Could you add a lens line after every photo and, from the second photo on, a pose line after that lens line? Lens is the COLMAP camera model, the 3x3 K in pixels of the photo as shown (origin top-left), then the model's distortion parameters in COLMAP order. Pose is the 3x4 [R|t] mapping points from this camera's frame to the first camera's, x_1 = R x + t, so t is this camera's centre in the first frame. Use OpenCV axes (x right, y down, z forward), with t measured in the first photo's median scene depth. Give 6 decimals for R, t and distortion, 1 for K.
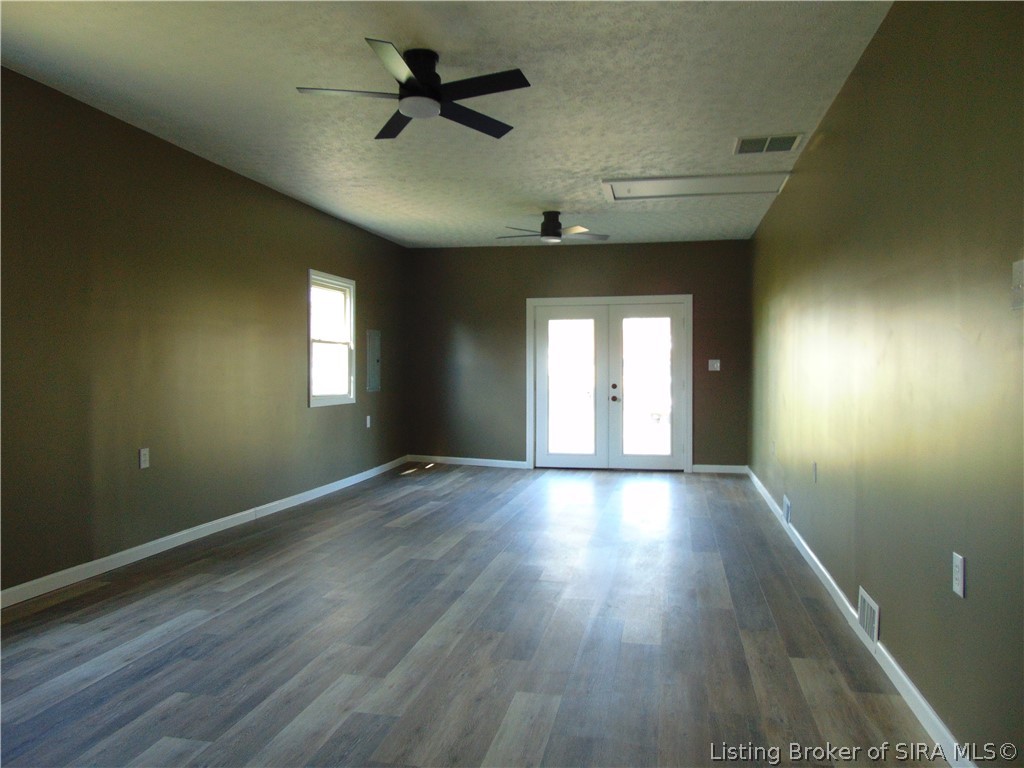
lens RADIAL K [[764.4, 0, 512.0], [0, 764.4, 384.0], [0, 0, 1]] dist [-0.033218, 0.082714]
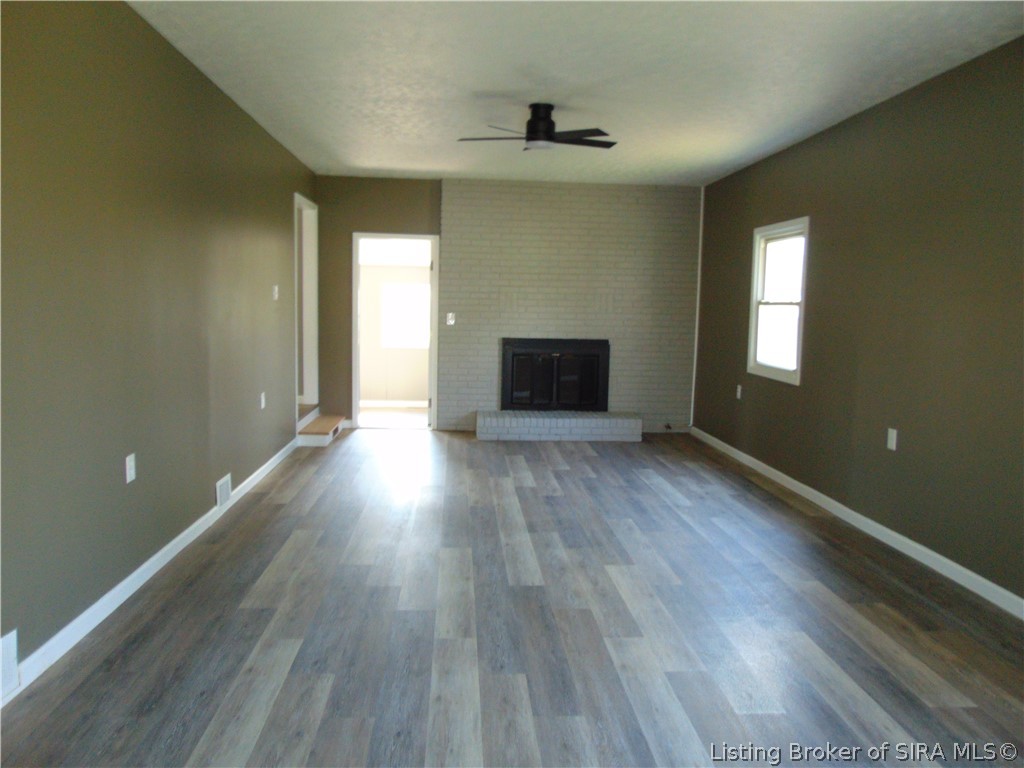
lens RADIAL K [[764.4, 0, 512.0], [0, 764.4, 384.0], [0, 0, 1]] dist [-0.033218, 0.082714]
pose [[-0.962295, 0.001600, -0.272003, 0.274589], [-0.033224, 0.991804, 0.123375, -0.085963], [0.269971, 0.127760, -0.954355, 2.094596]]
